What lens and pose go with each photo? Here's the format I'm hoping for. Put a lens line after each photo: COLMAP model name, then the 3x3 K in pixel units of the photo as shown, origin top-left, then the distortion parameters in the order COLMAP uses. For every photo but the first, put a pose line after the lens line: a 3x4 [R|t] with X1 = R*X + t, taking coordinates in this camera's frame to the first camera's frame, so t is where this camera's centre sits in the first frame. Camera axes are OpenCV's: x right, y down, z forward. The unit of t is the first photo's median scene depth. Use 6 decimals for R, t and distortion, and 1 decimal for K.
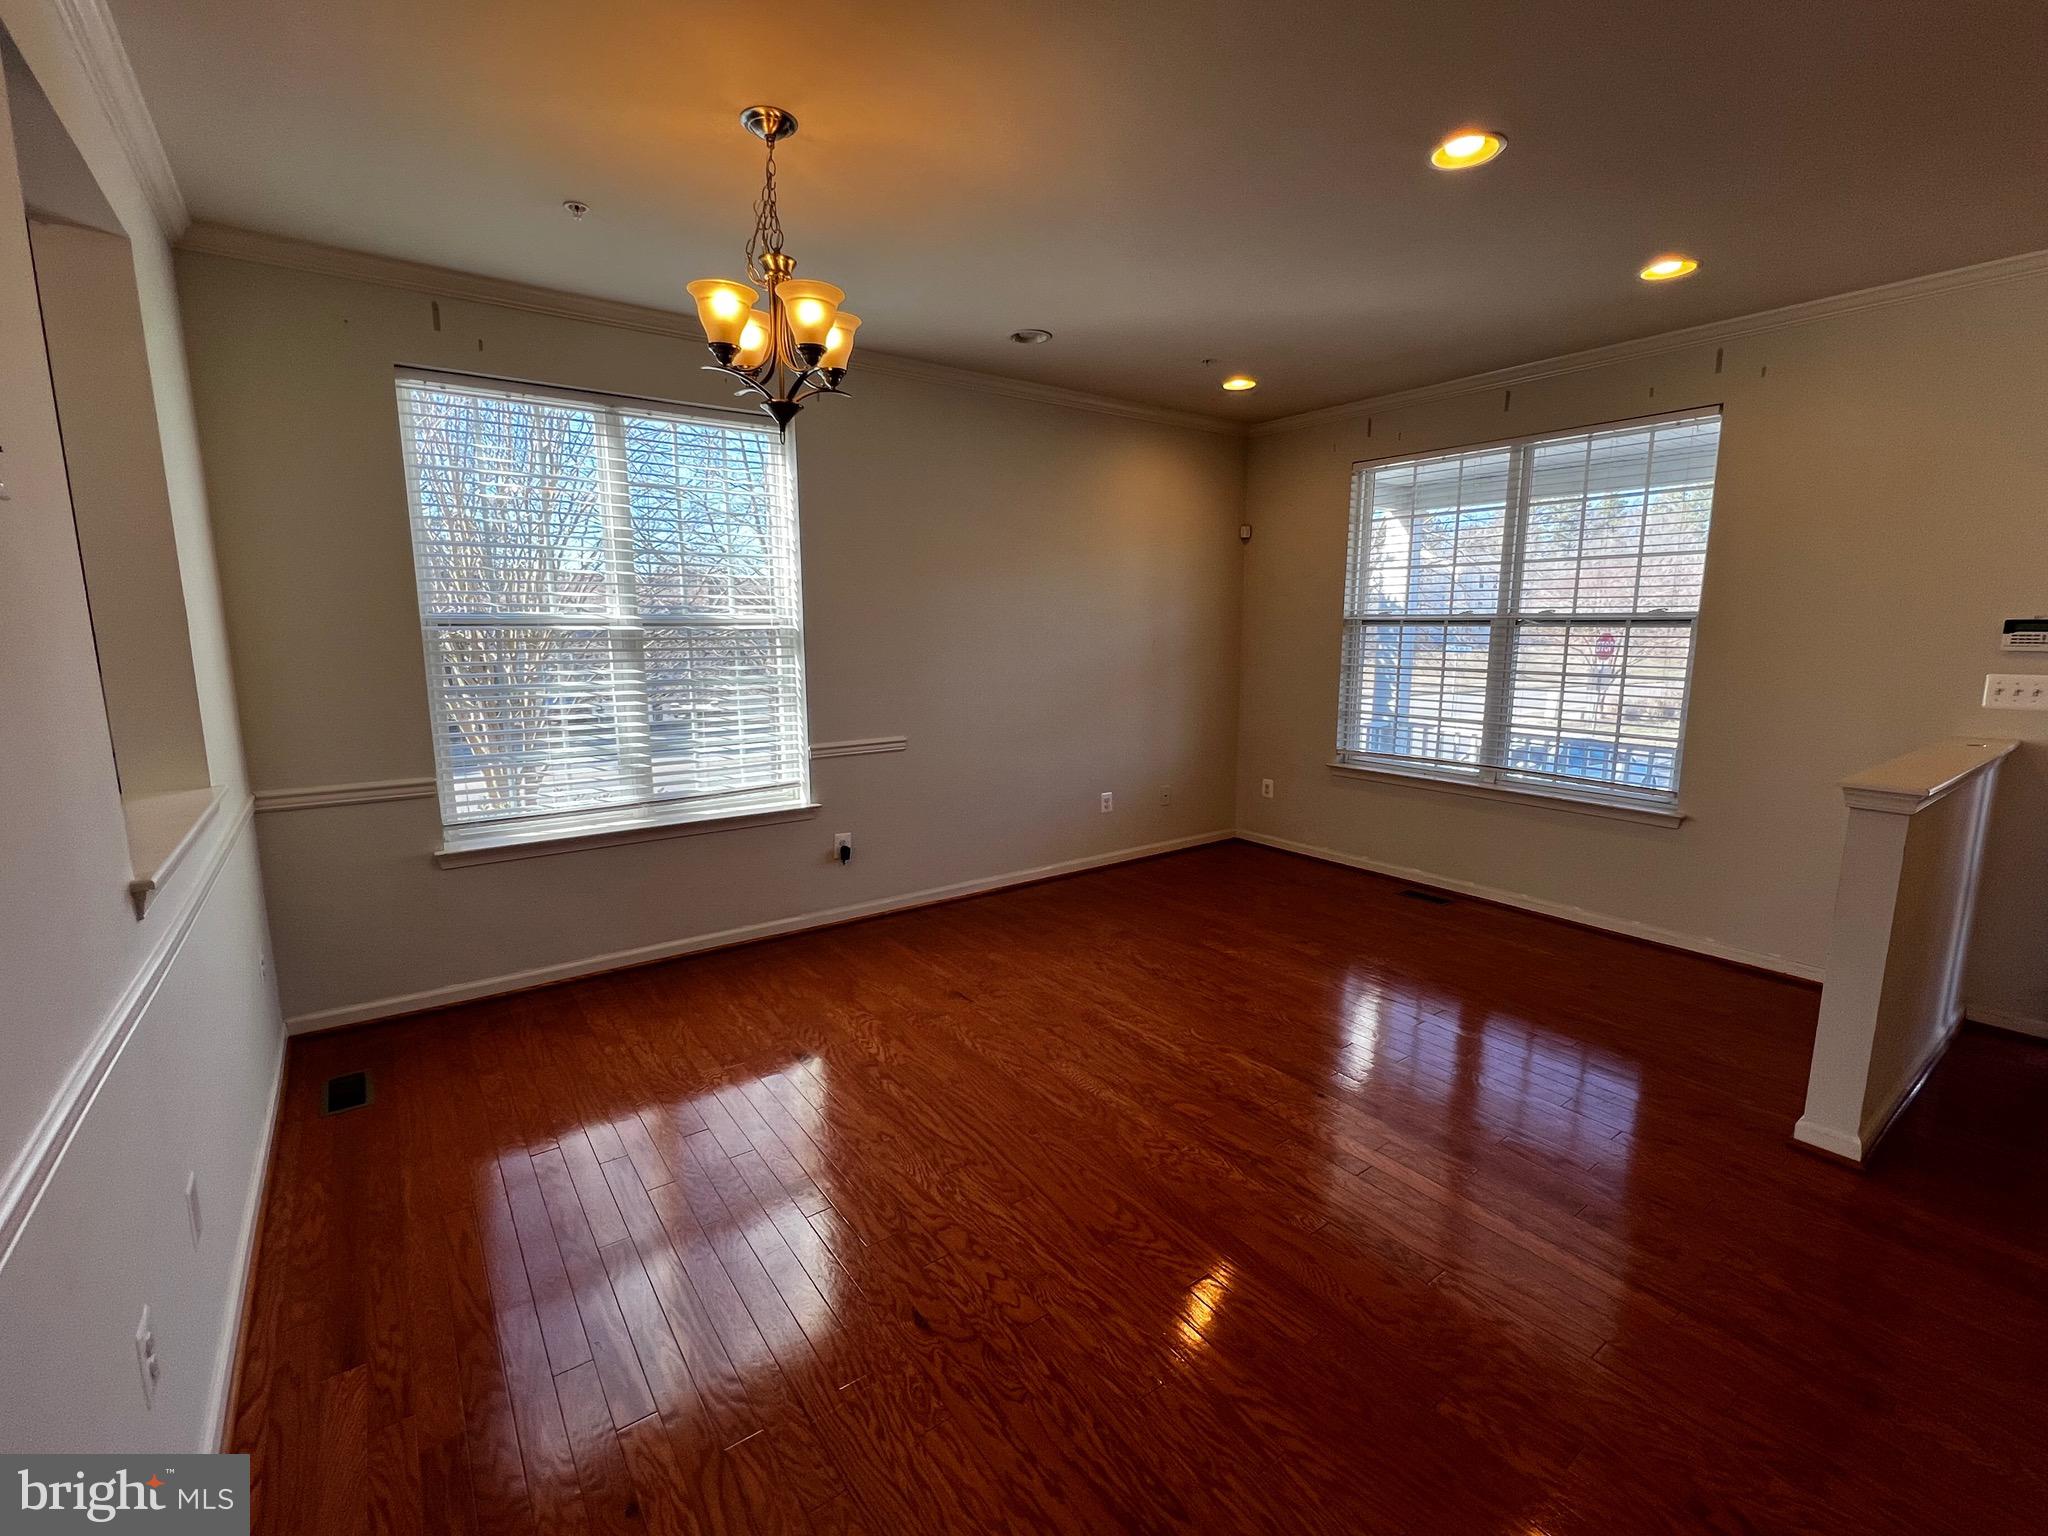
lens RADIAL K [[904.9, 0, 1024.3], [0, 904.9, 763.3], [0, 0, 1]] dist [0.001846, 0.000258]
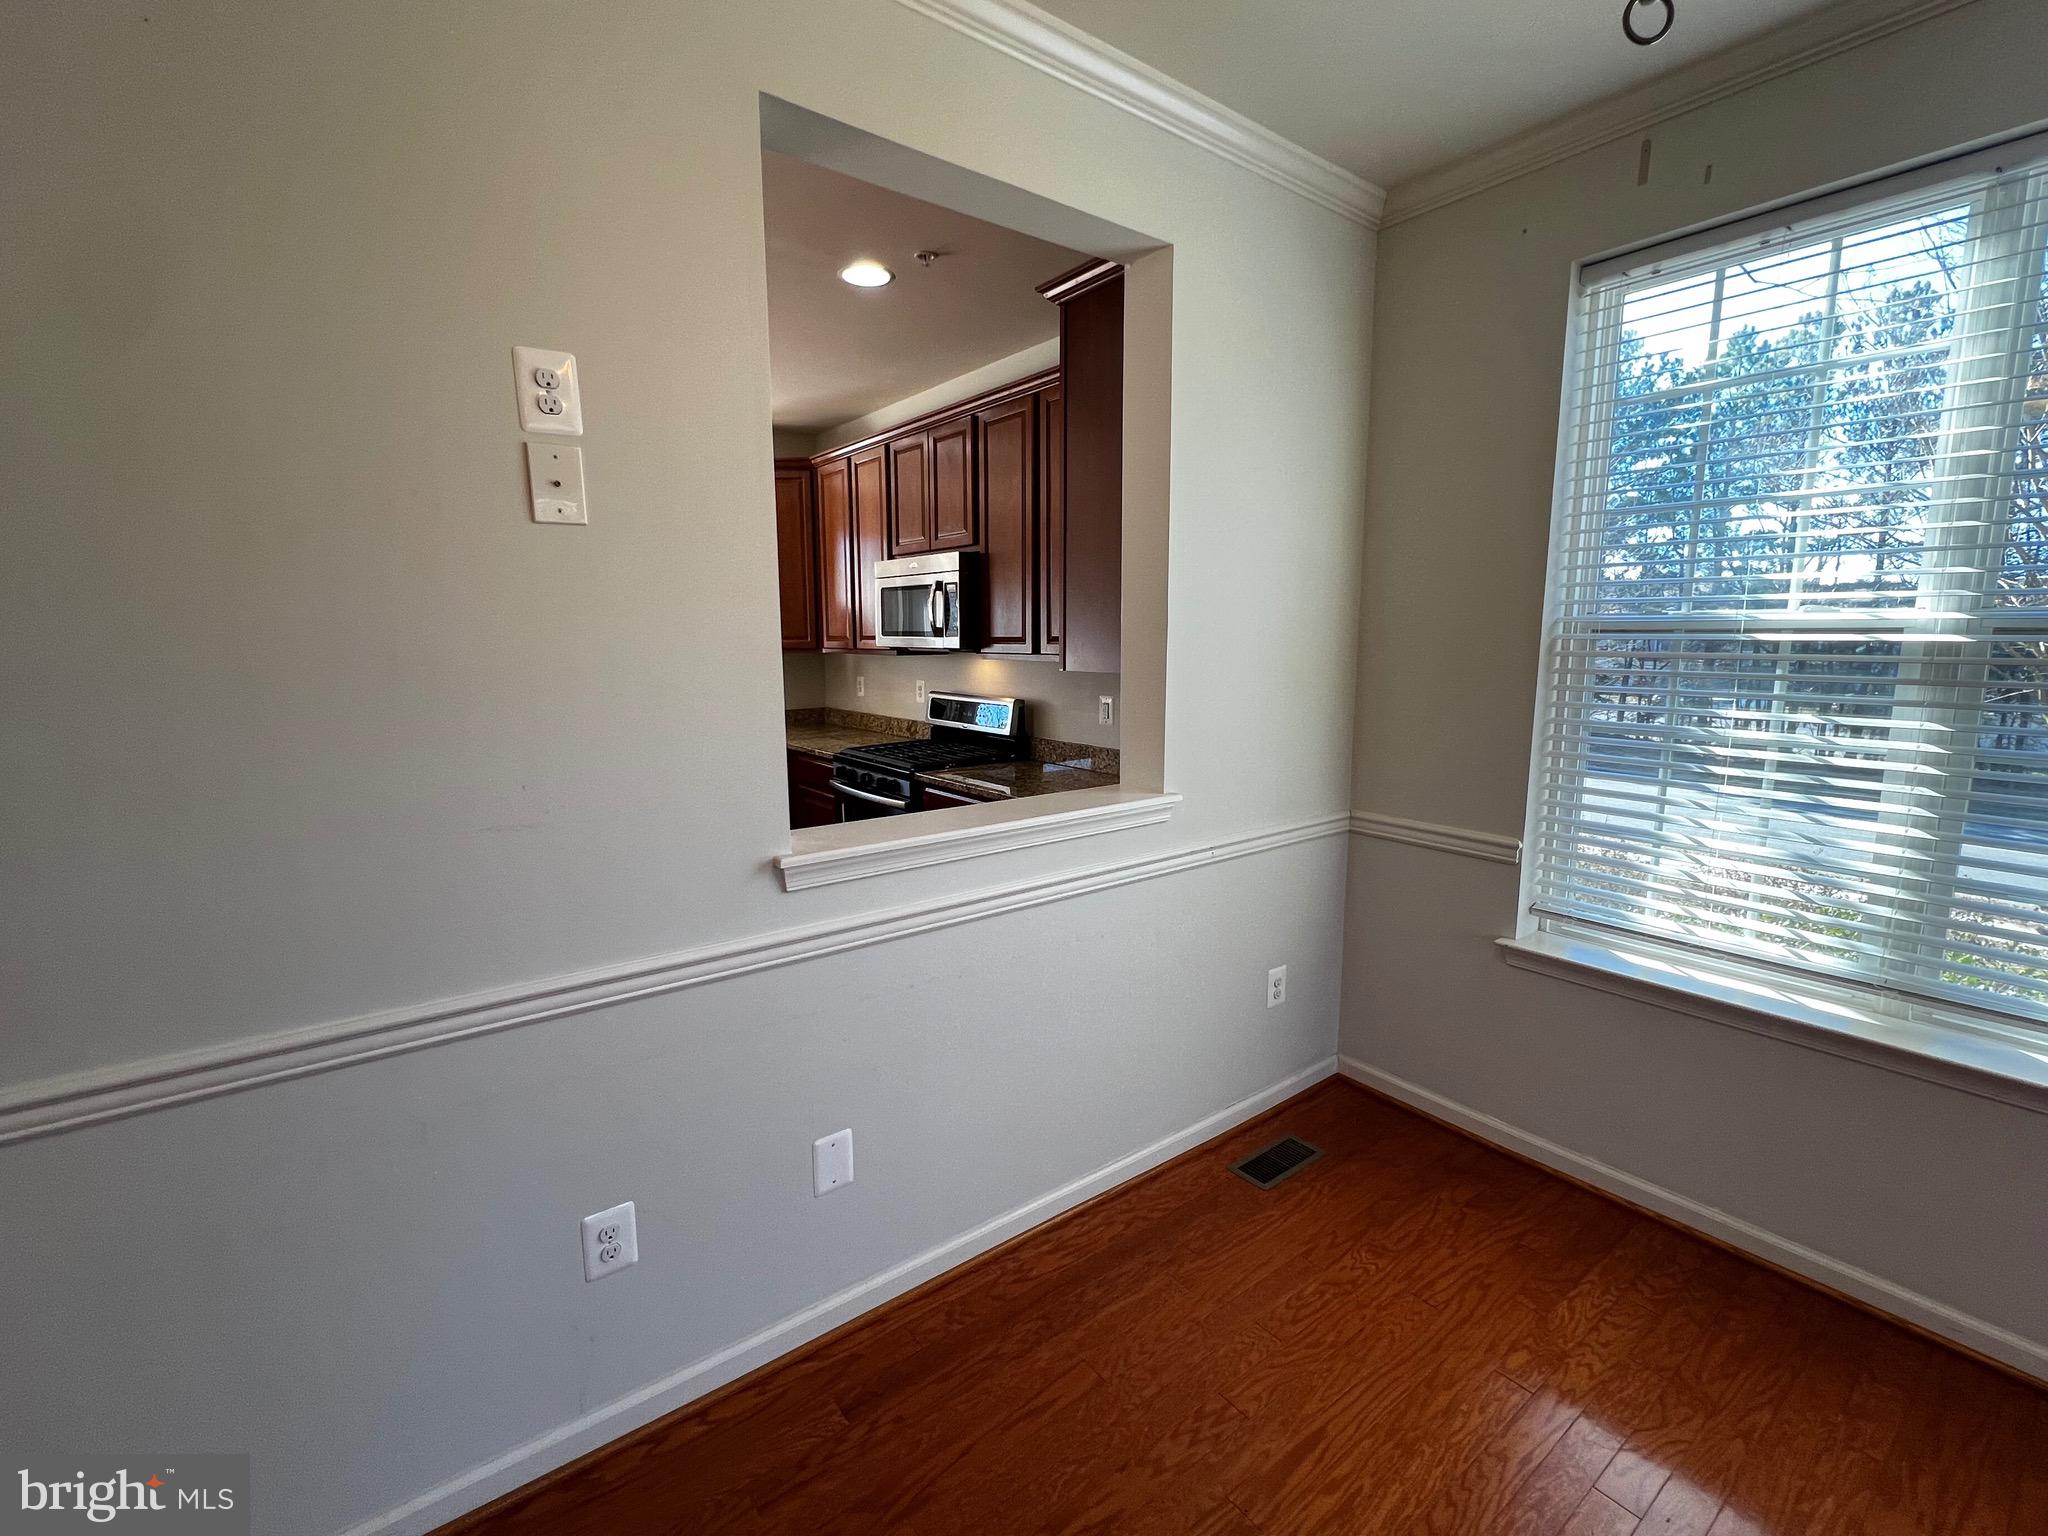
lens RADIAL K [[904.9, 0, 1024.3], [0, 904.9, 763.3], [0, 0, 1]] dist [0.001846, 0.000258]
pose [[0.028165, 0.142993, -0.989323, 0.050163], [-0.159158, 0.977731, 0.136787, -0.082282], [0.986851, 0.153606, 0.050296, 0.570535]]
